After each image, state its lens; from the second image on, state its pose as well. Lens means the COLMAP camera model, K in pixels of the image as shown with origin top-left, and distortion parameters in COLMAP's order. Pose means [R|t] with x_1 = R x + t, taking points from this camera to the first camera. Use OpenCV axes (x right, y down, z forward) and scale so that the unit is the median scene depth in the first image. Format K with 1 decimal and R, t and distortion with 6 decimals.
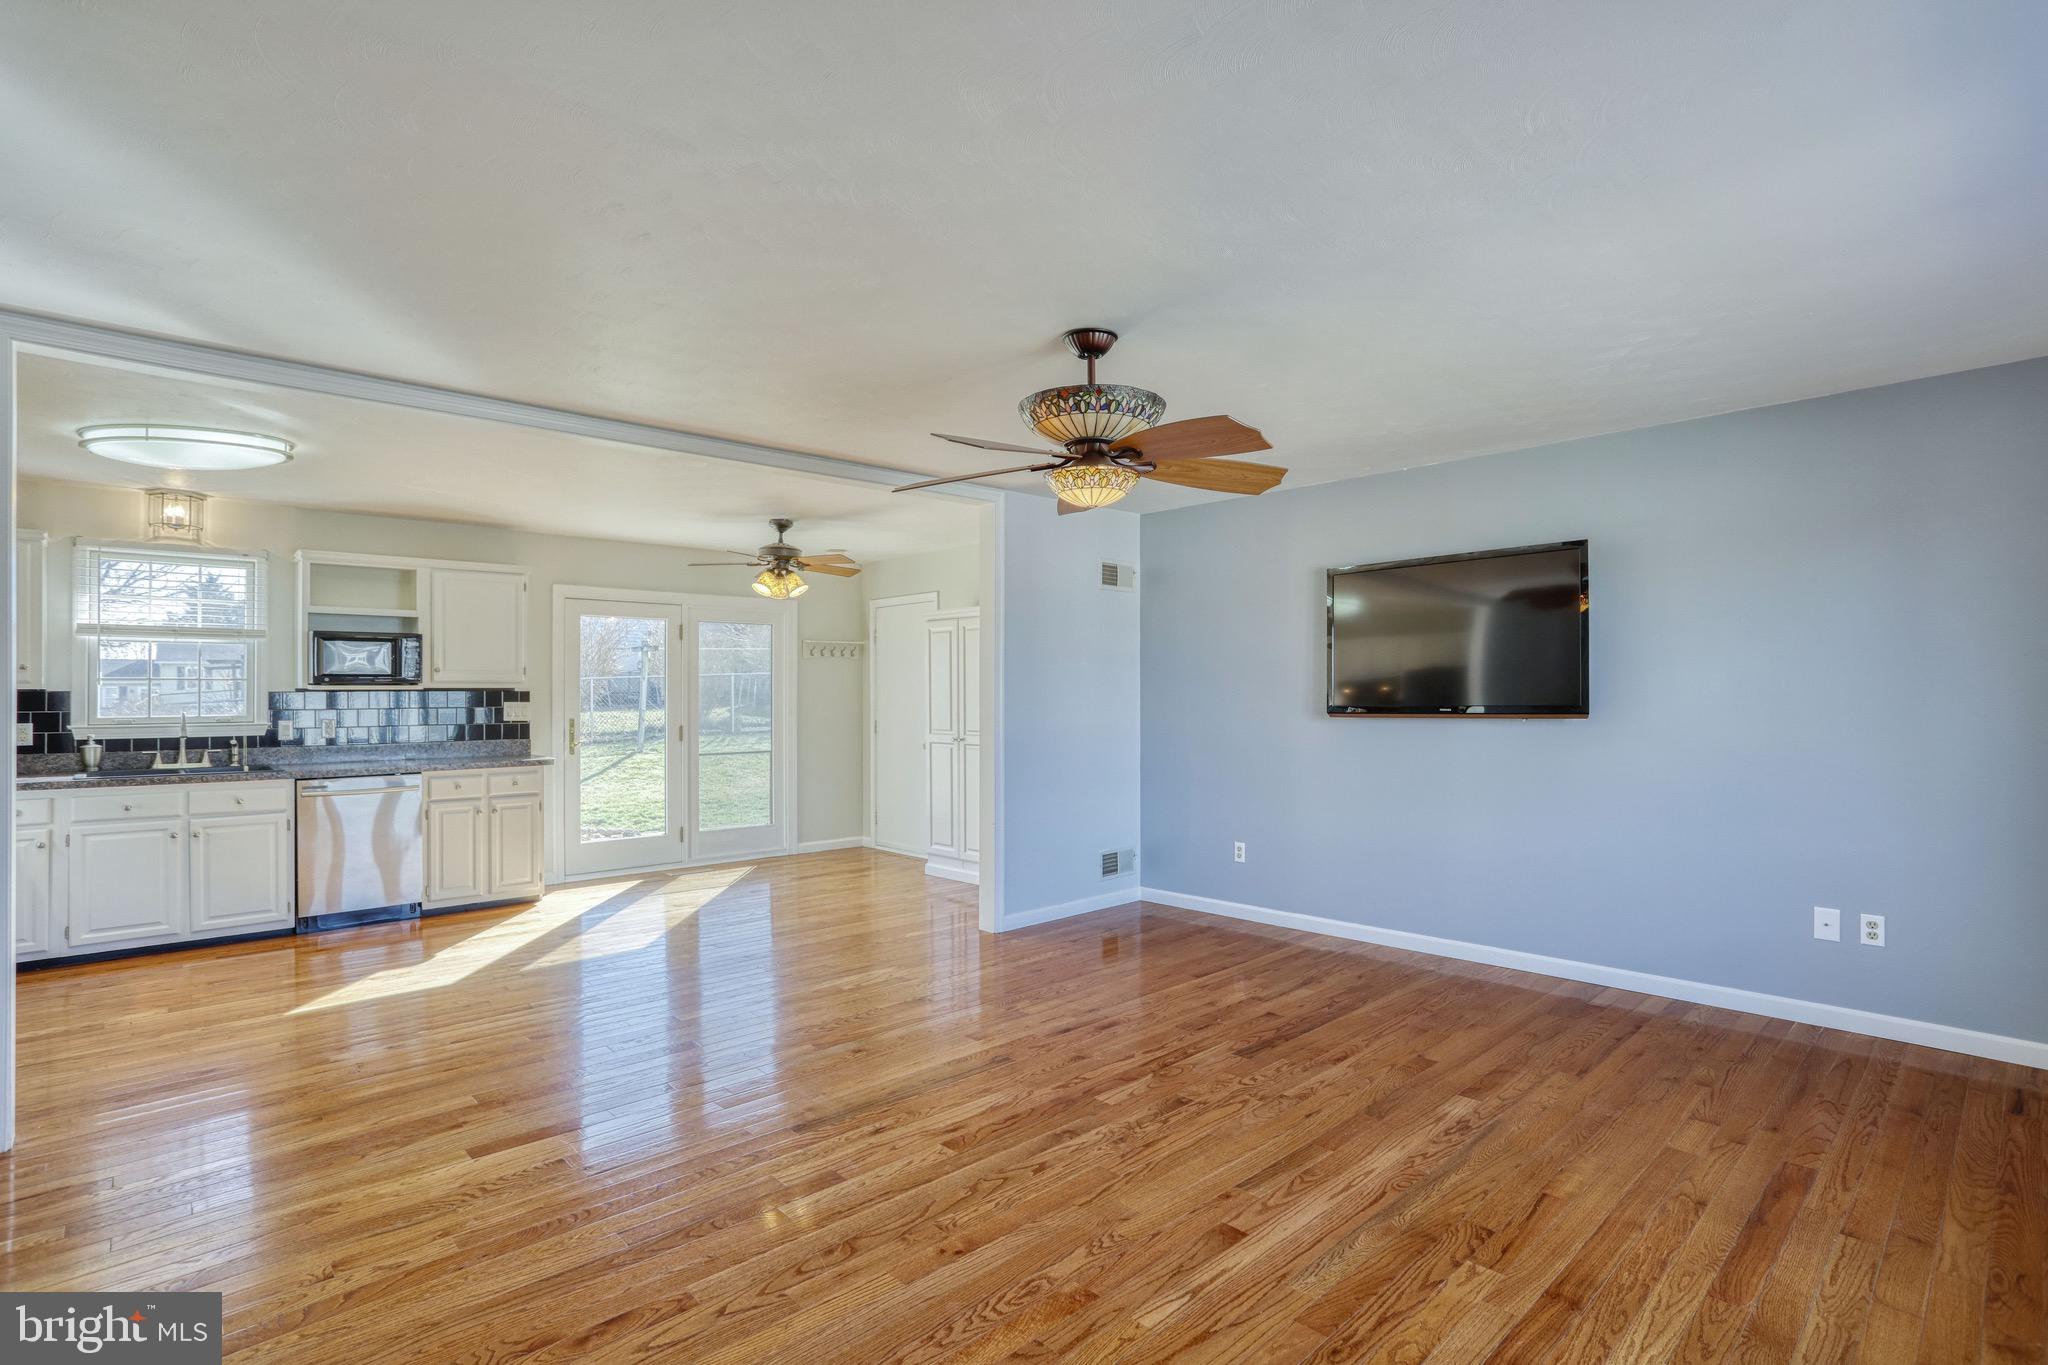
lens RADIAL K [[1003.0, 0, 1032.3], [0, 1003.0, 689.9], [0, 0, 1]] dist [-0.062543, 0.038471]
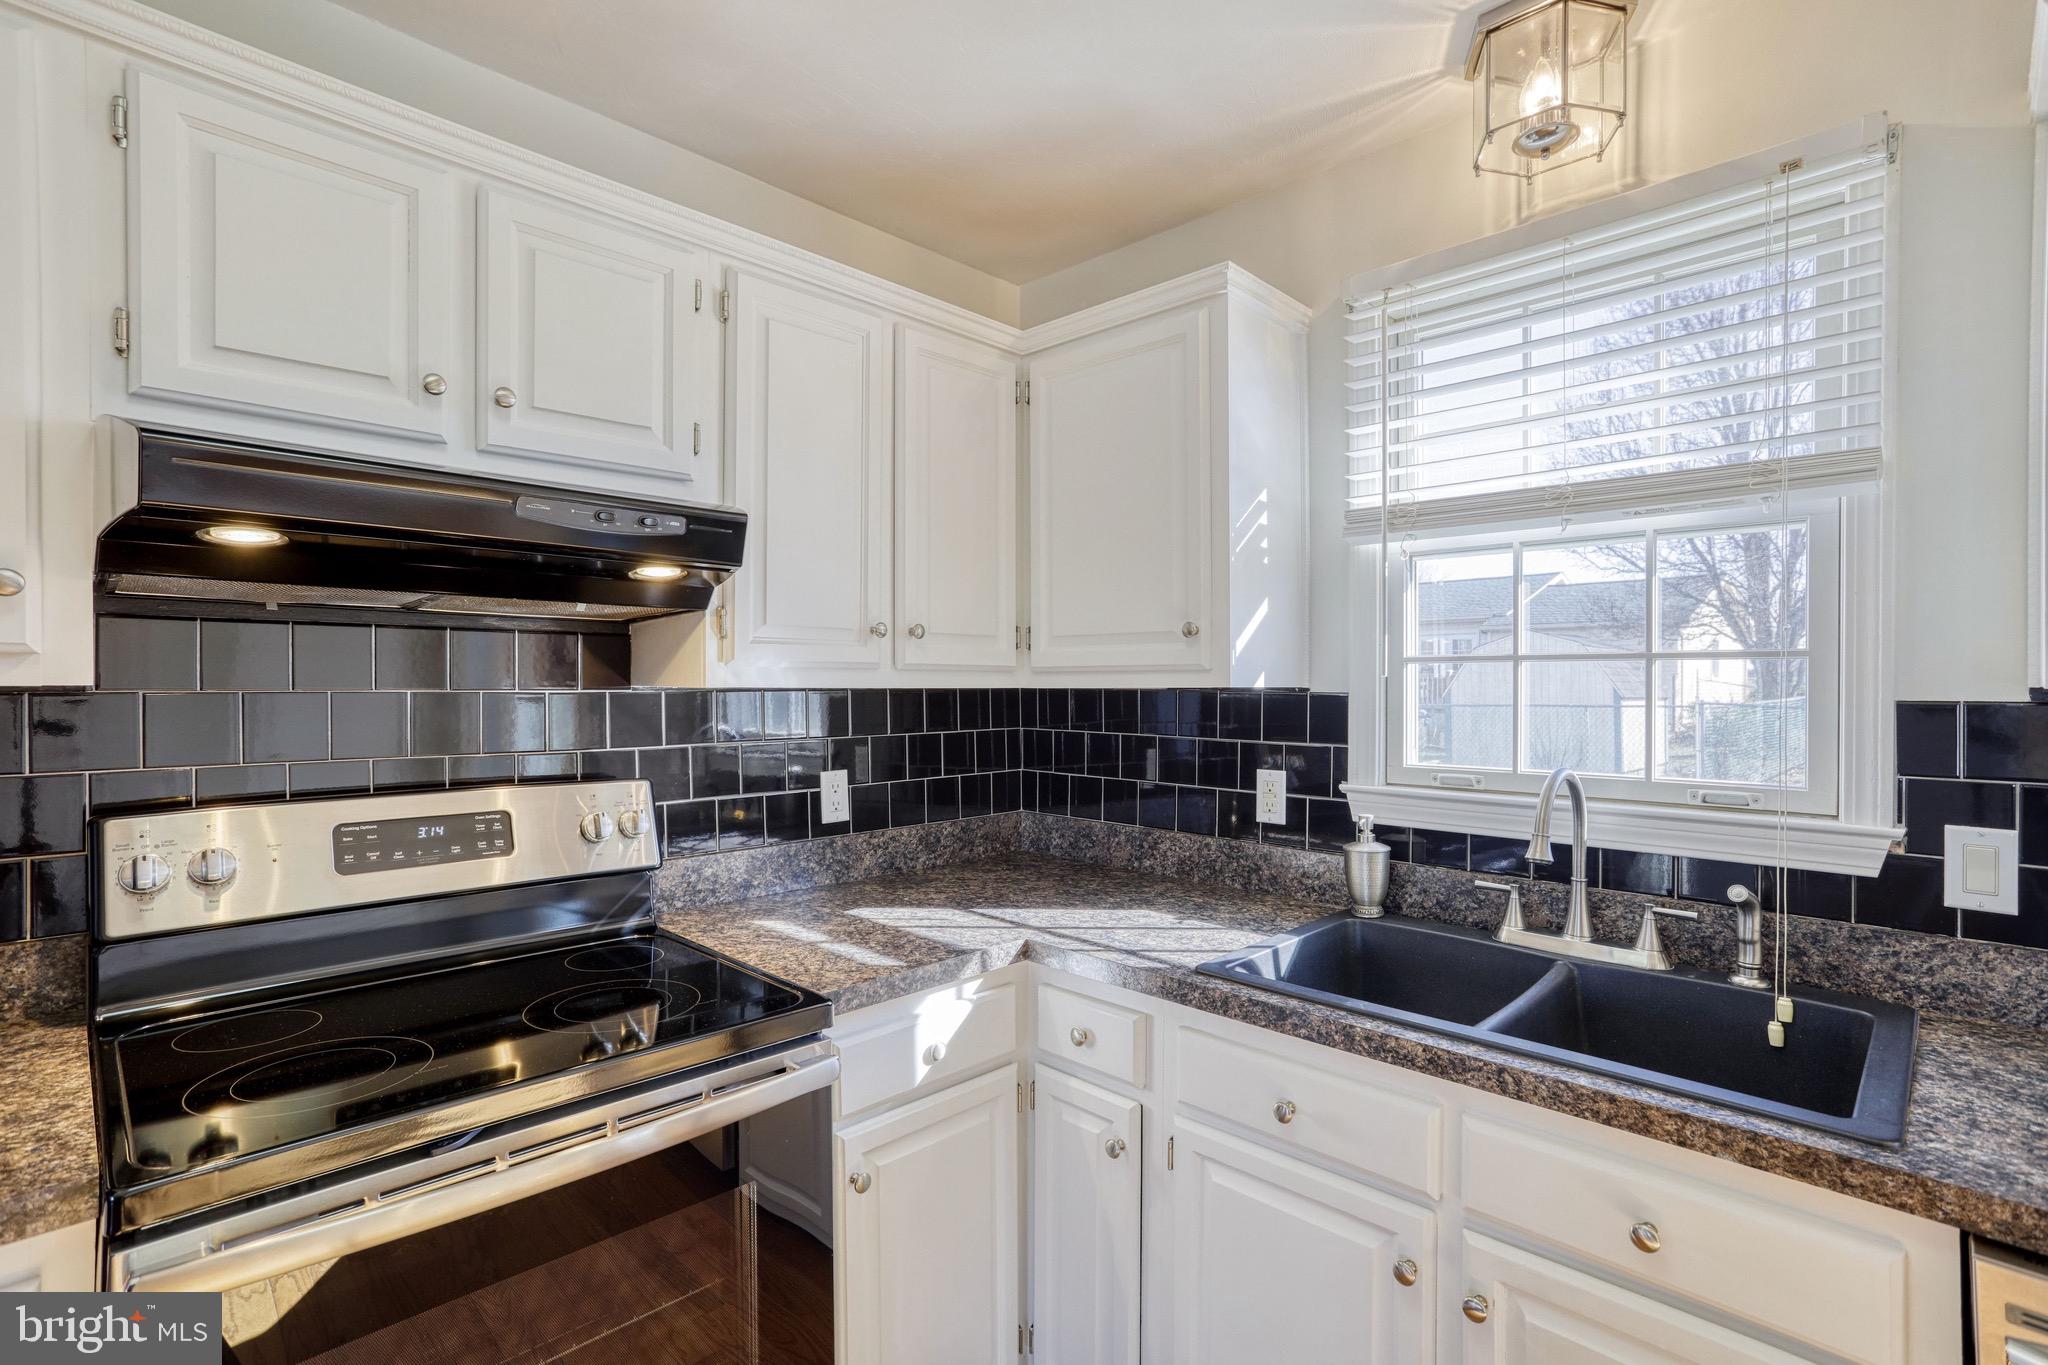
lens RADIAL K [[976.2, 0, 1014.4], [0, 976.2, 701.5], [0, 0, 1]] dist [-0.014685, 0.000719]
pose [[0.039580, 0.021740, -0.998980, -0.597985], [0.001271, 0.999761, 0.021807, -0.003661], [0.999216, -0.002132, 0.039543, 0.838313]]
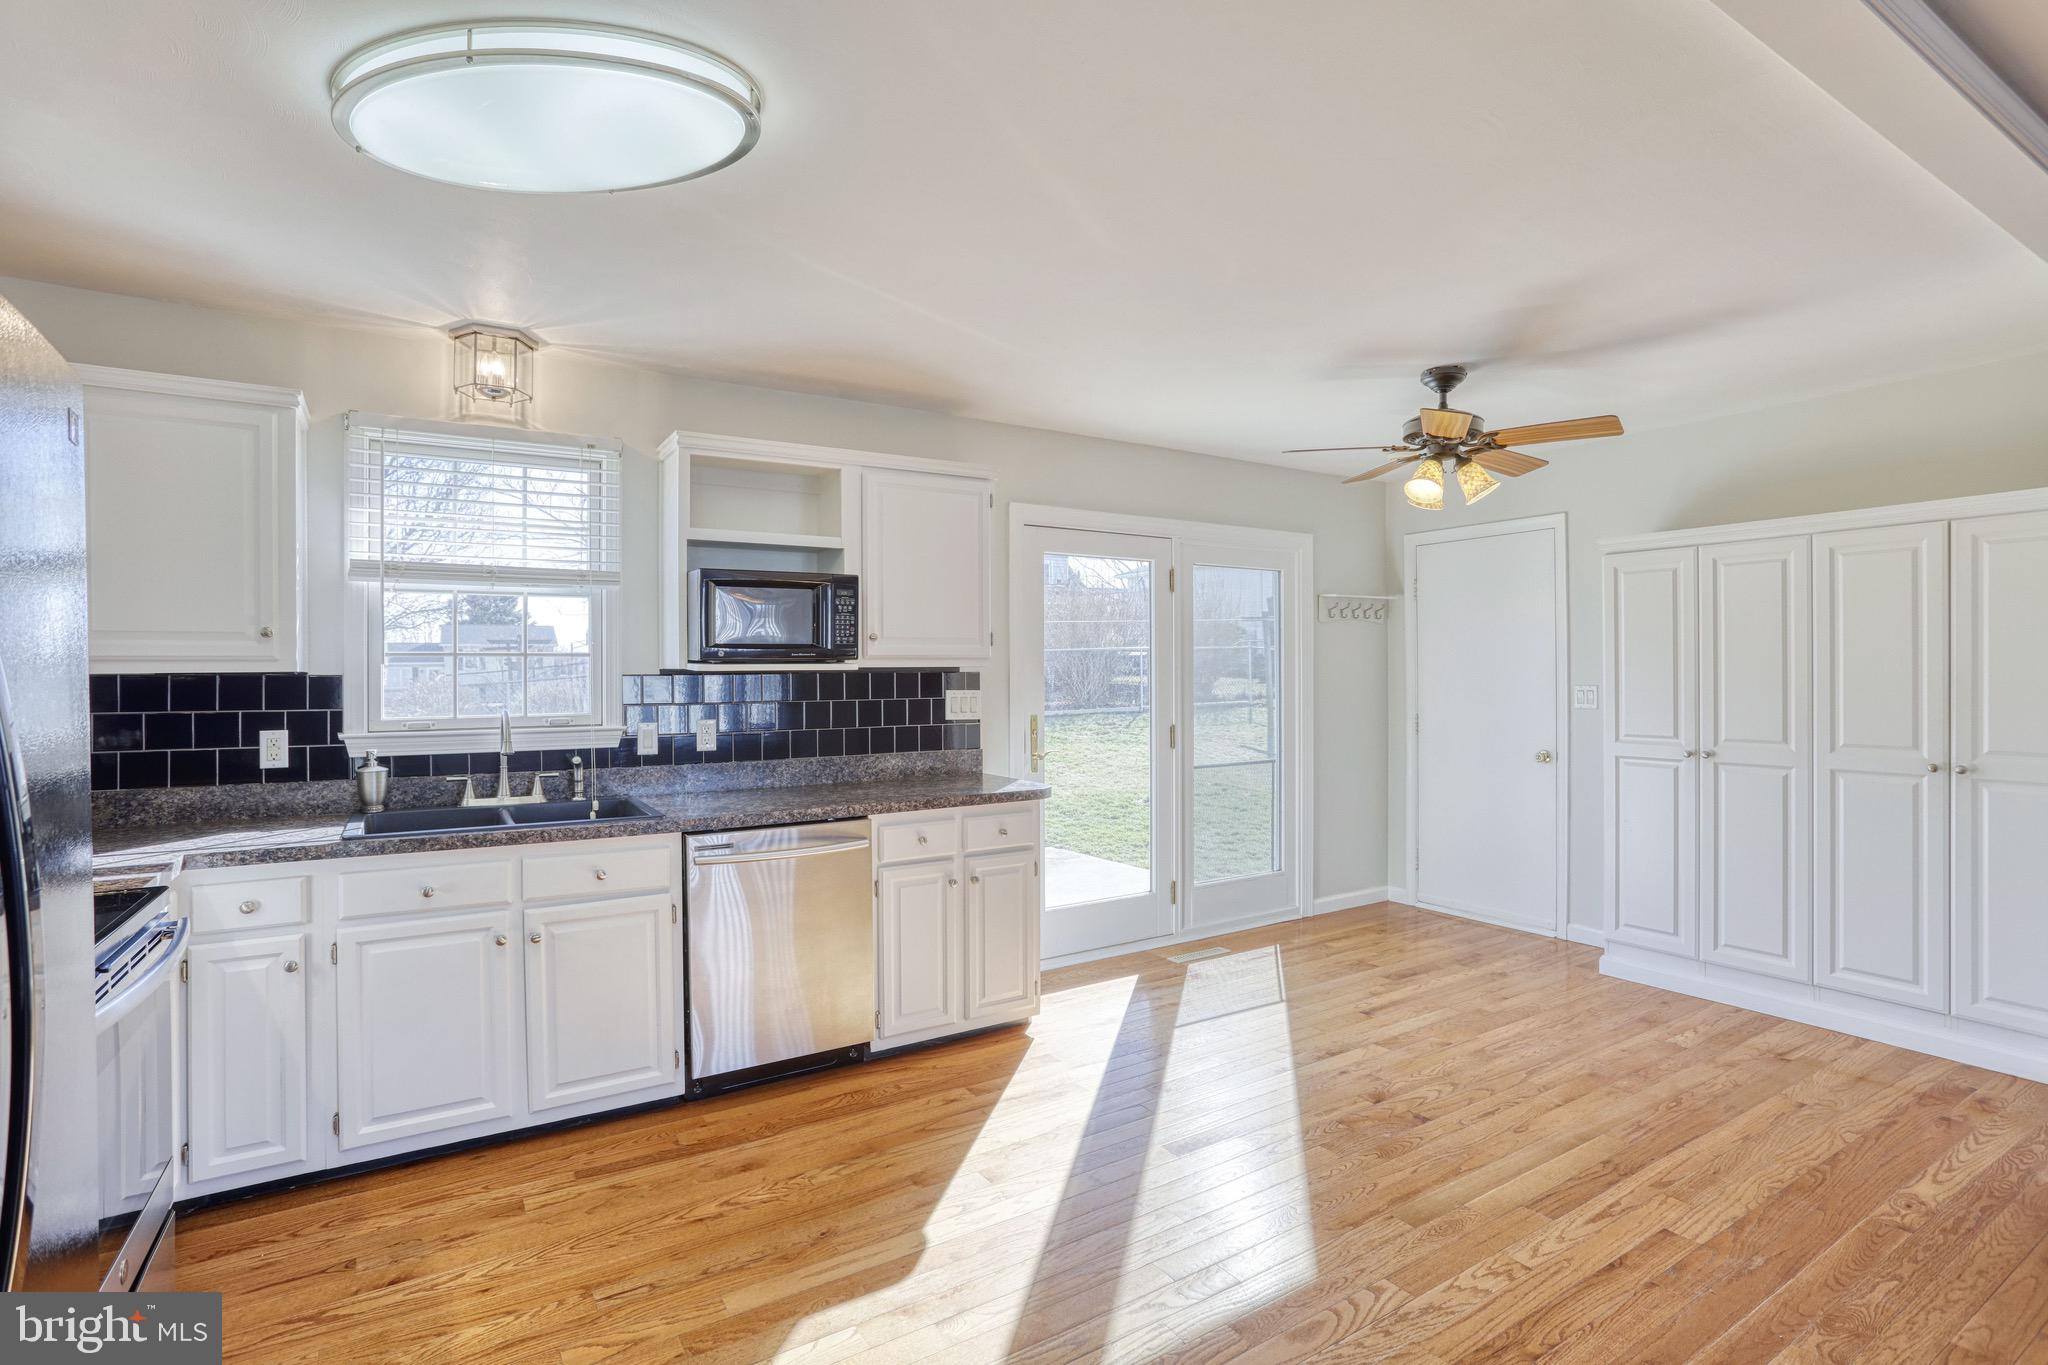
lens RADIAL K [[994.4, 0, 1030.0], [0, 994.4, 675.3], [0, 0, 1]] dist [-0.072540, 0.060204]
pose [[0.982931, -0.001265, -0.183971, -0.459755], [0.002556, 0.999974, 0.006779, -0.001383], [0.183958, -0.007133, 0.982908, 0.490793]]
